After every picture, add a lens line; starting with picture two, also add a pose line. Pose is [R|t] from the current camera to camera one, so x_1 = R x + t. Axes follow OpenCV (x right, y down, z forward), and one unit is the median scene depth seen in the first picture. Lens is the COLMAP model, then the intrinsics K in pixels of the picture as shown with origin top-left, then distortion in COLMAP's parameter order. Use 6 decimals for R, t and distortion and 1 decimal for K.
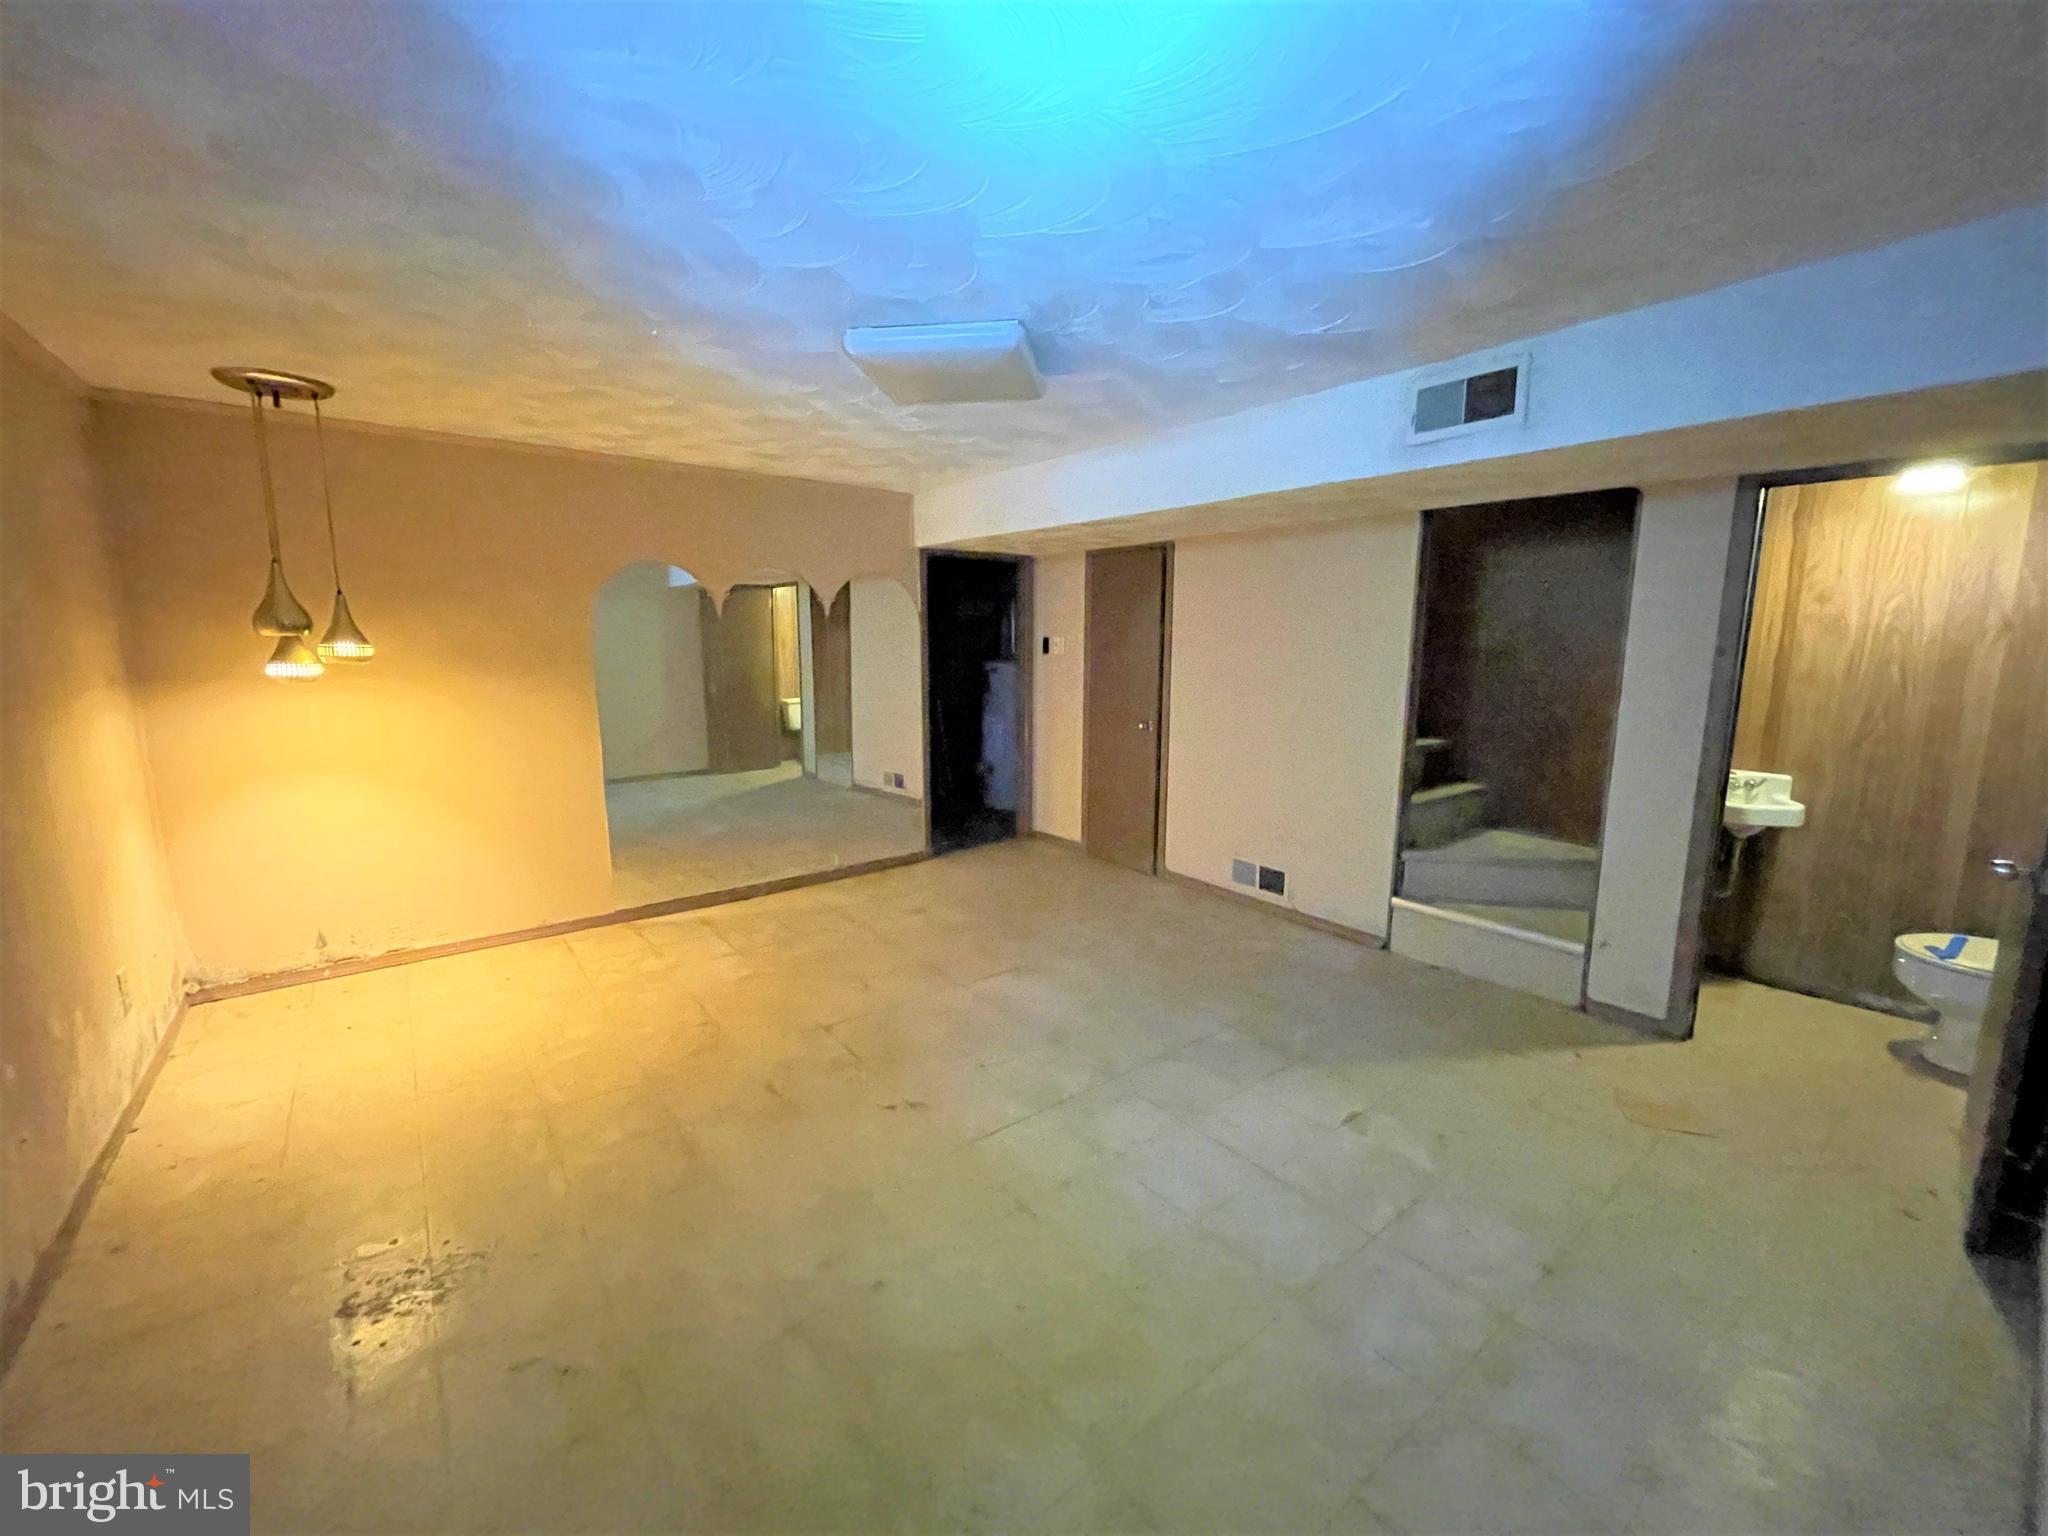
lens RADIAL K [[820.6, 0, 1024.0], [0, 820.6, 768.0], [0, 0, 1]] dist [-0.001757, -0.000292]
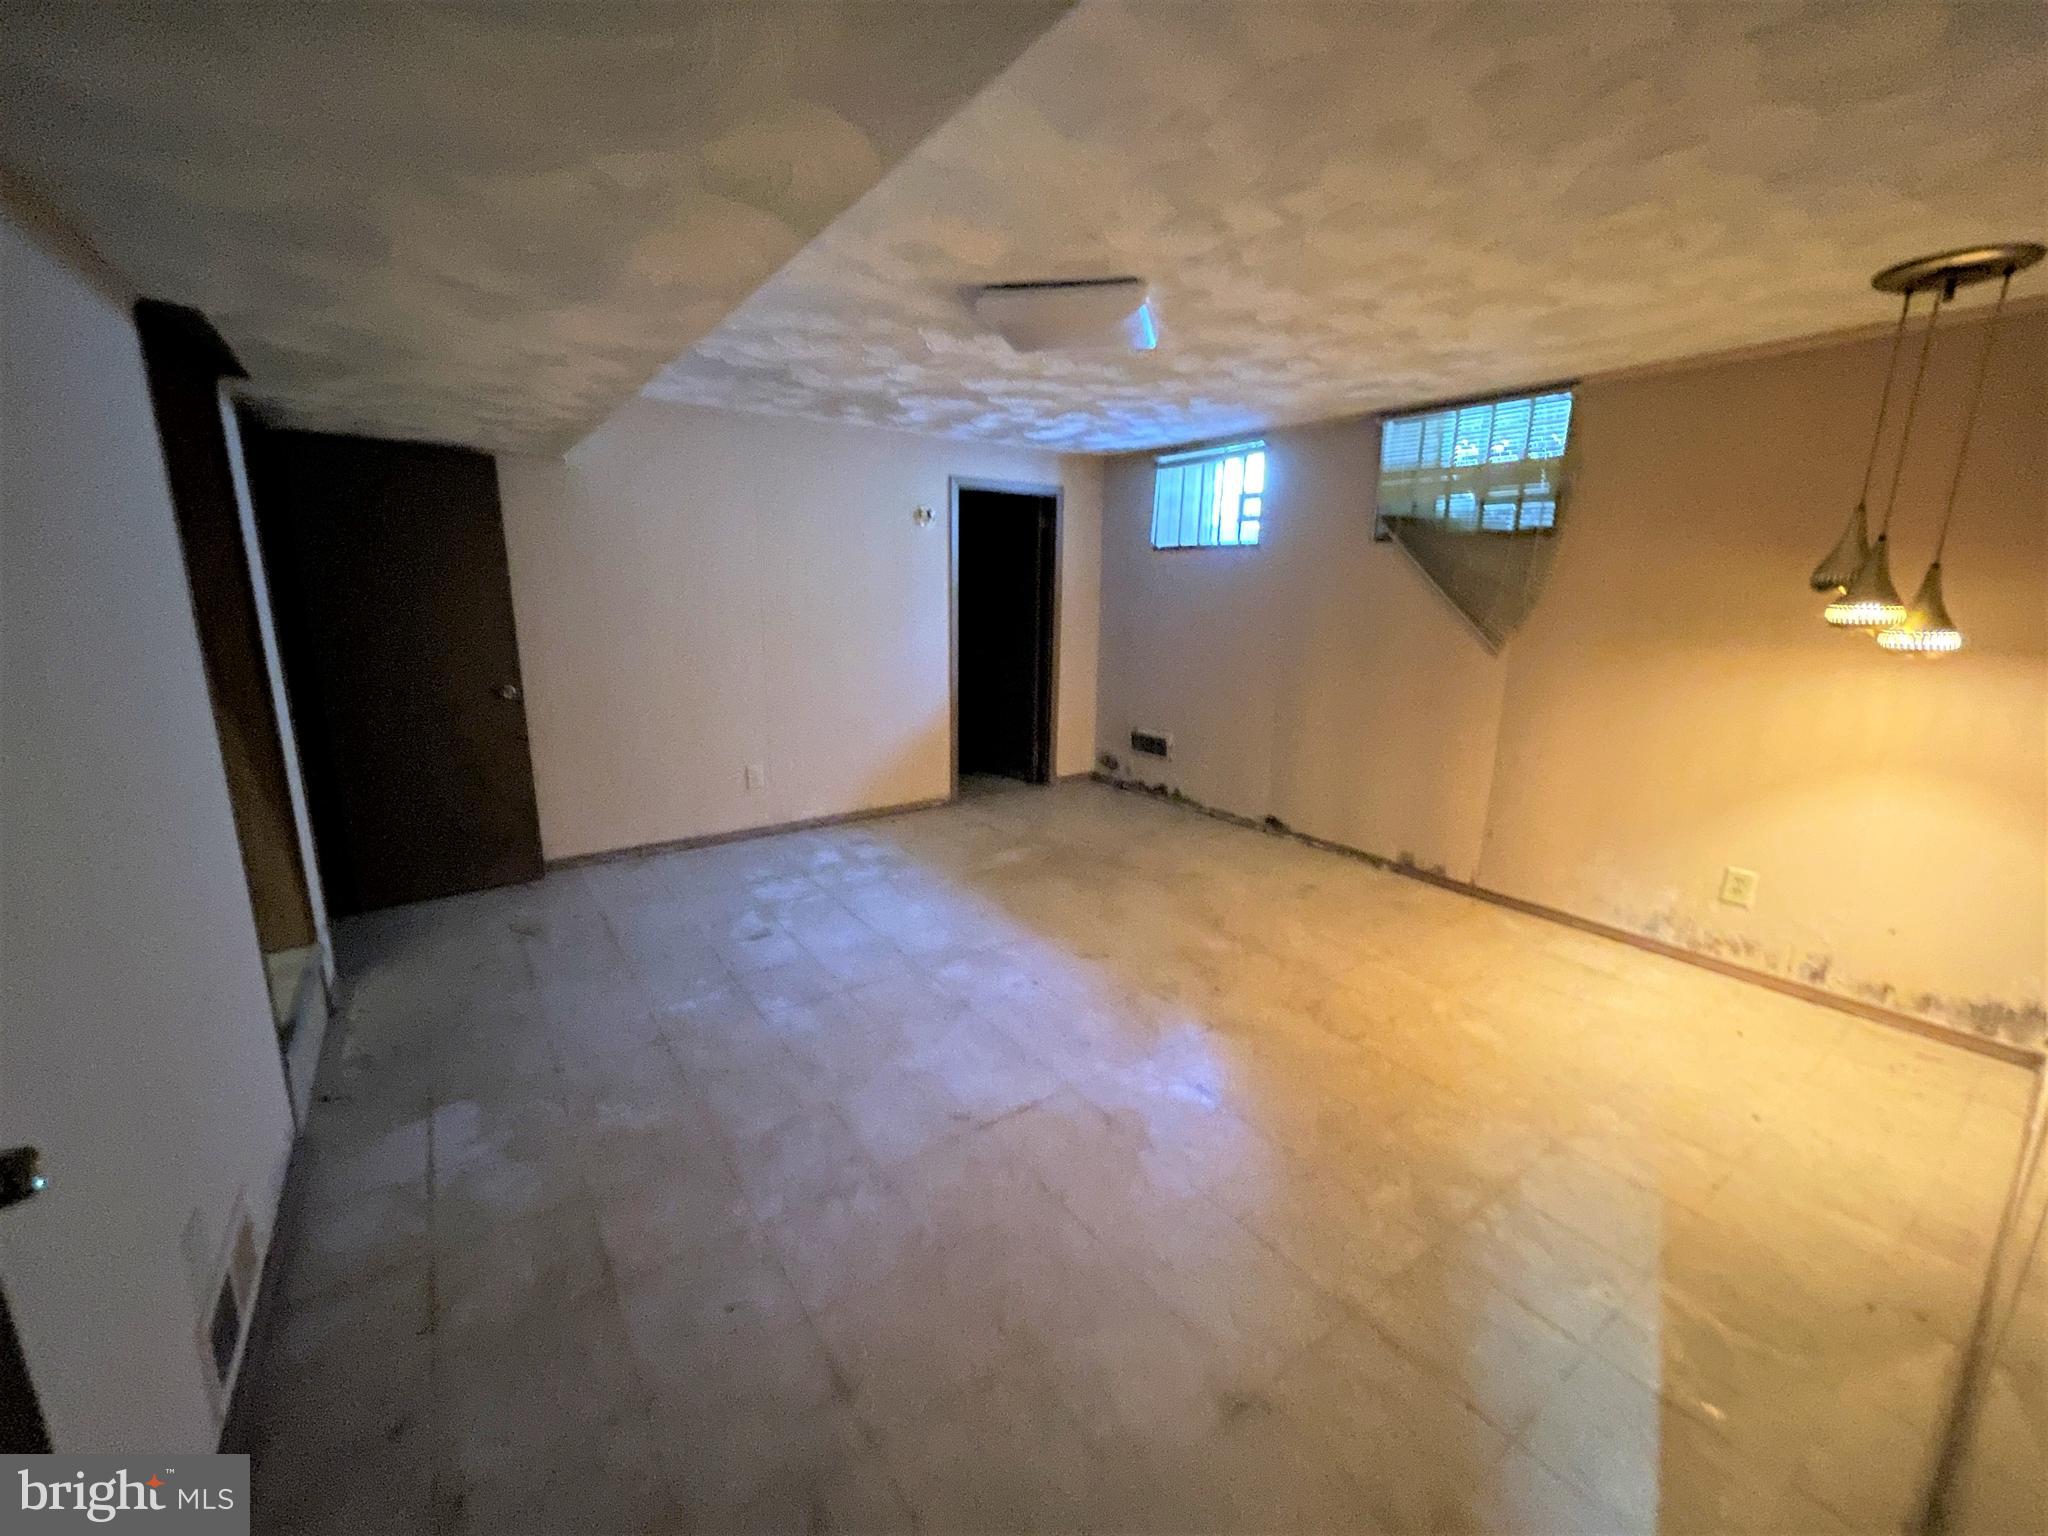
lens RADIAL K [[823.3, 0, 1020.1], [0, 823.3, 768.2], [0, 0, 1]] dist [-0.000598, 0.000162]
pose [[-0.998907, -0.027191, 0.038010, -0.061367], [-0.010695, 0.924738, 0.380455, -0.298496], [-0.045494, 0.379633, -0.924018, 1.821968]]
